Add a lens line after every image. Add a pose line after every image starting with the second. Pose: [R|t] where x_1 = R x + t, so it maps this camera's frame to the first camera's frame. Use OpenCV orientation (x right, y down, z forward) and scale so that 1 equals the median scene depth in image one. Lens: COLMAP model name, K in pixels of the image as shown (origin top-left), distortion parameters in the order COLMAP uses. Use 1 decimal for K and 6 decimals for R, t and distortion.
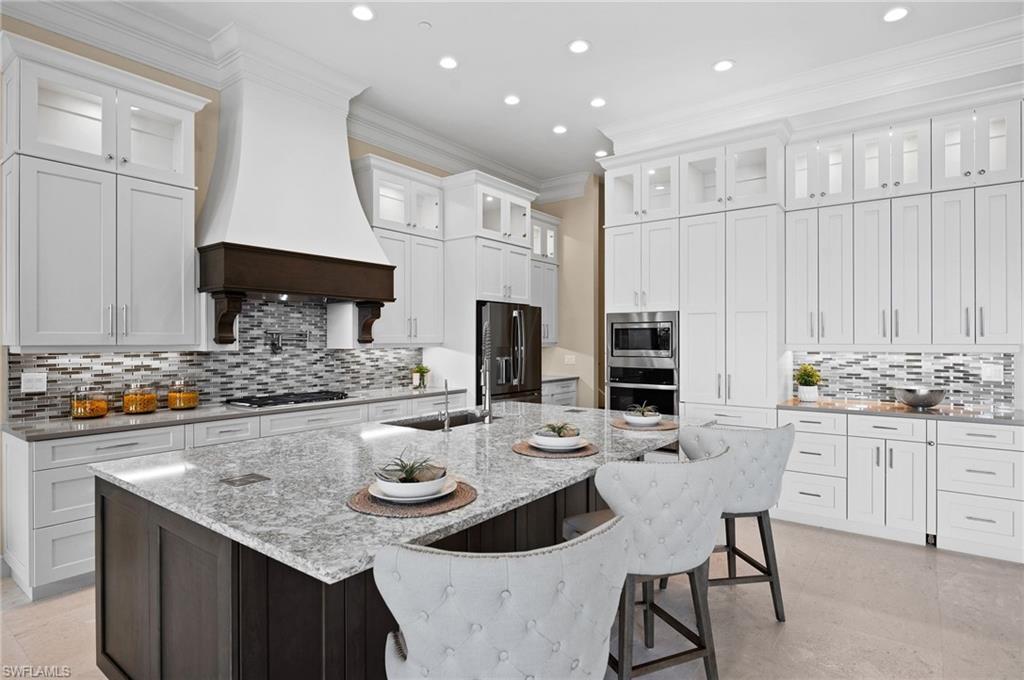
lens RADIAL K [[540.2, 0, 531.9], [0, 540.2, 343.1], [0, 0, 1]] dist [0.003587, 0.000088]
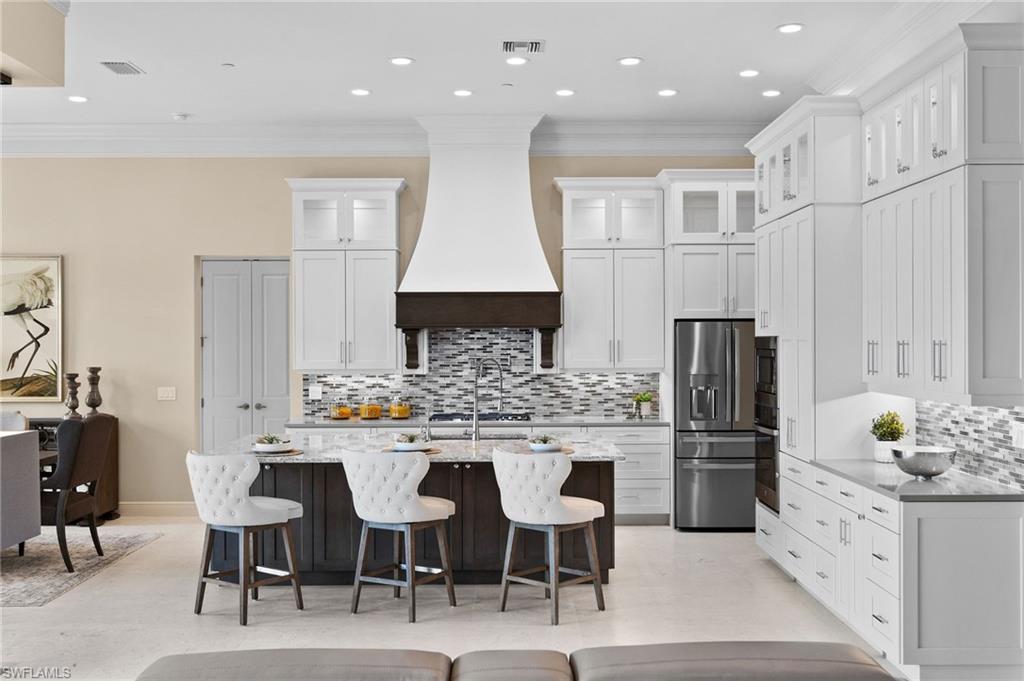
lens RADIAL K [[1054.9, 0, 512.0], [0, 1054.9, 340.5], [0, 0, 1]] dist [0.002449, -0.001809]
pose [[0.597946, -0.004520, -0.801523, 1.330134], [-0.000227, 0.999983, -0.005809, -0.042895], [0.801536, 0.003656, 0.597935, -0.249431]]
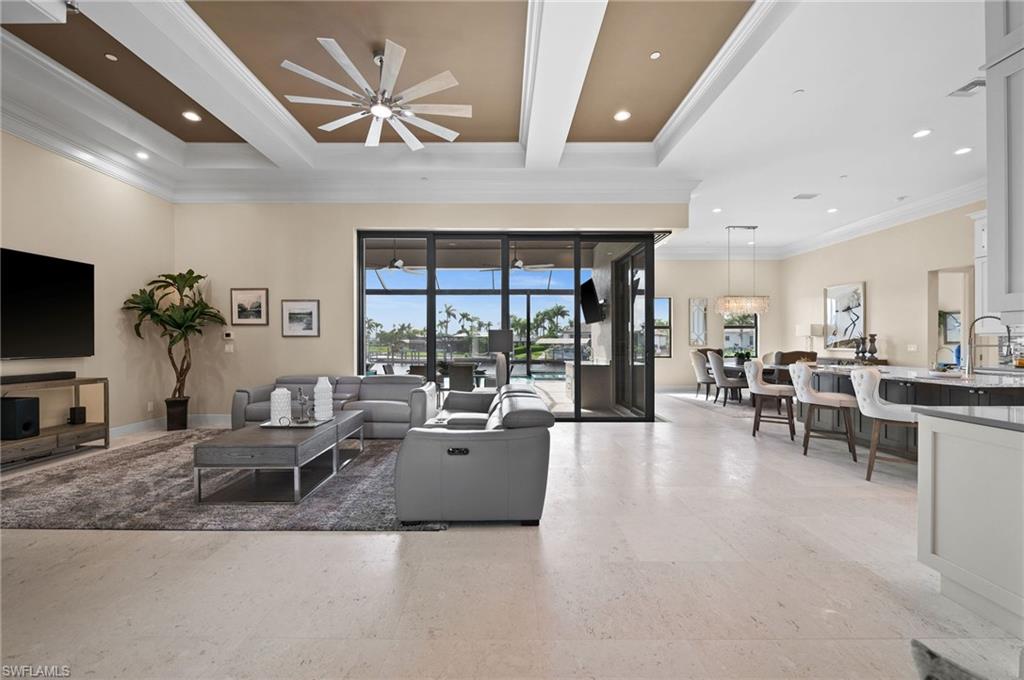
lens RADIAL K [[429.8, 0, 512.0], [0, 429.8, 340.0], [0, 0, 1]] dist [-0.008649, -0.000012]
pose [[-0.783050, -0.003744, -0.621947, 1.378776], [-0.002312, 0.999992, -0.003109, 0.033495], [0.621954, -0.000997, -0.783053, 0.830803]]
